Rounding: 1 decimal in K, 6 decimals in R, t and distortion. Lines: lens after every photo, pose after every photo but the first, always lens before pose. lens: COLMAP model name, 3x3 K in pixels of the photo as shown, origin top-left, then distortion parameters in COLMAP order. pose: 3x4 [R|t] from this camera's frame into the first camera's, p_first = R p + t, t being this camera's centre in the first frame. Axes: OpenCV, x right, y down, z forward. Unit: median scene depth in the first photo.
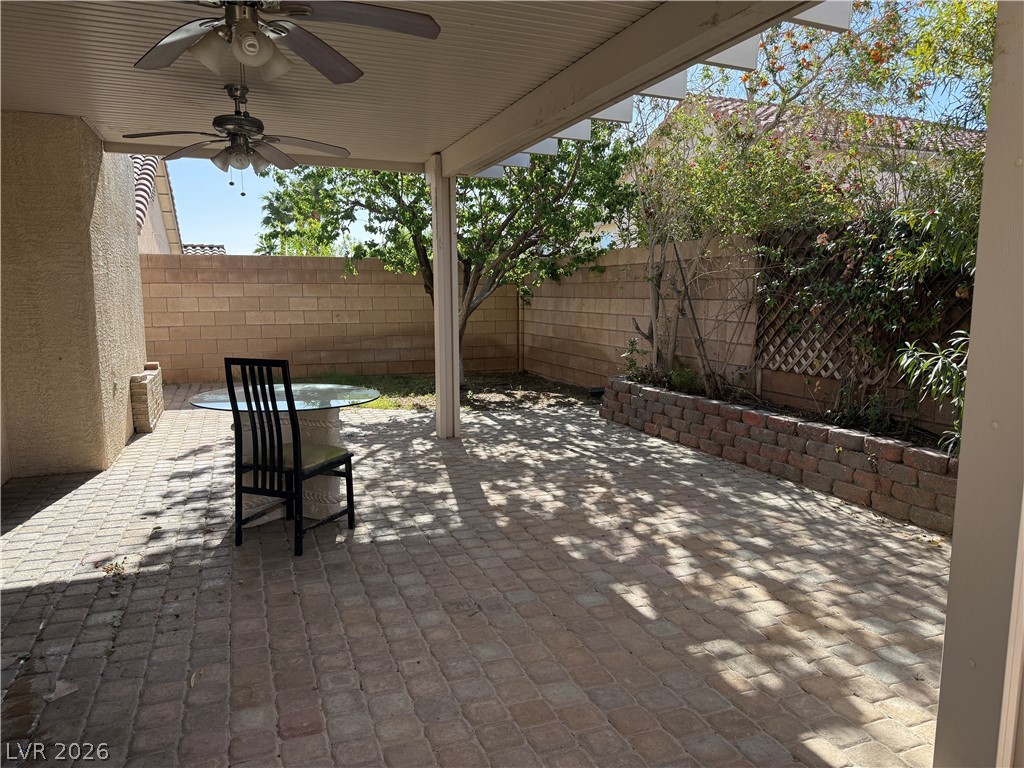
lens RADIAL K [[707.5, 0, 514.8], [0, 707.5, 388.4], [0, 0, 1]] dist [0.034494, -0.053799]
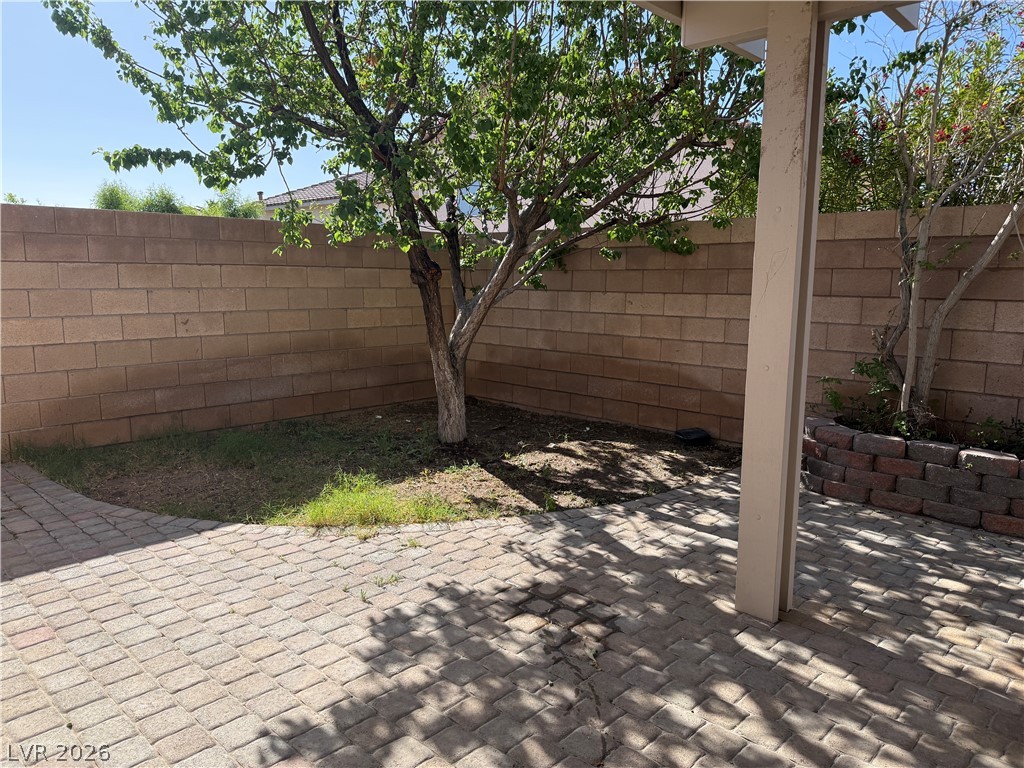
lens RADIAL K [[707.5, 0, 513.0], [0, 707.5, 379.7], [0, 0, 1]] dist [0.034494, -0.053799]
pose [[0.905912, -0.051689, 0.420300, -0.254395], [0.048010, 0.998660, 0.019336, -0.057462], [-0.420736, 0.002662, 0.907179, 0.398734]]
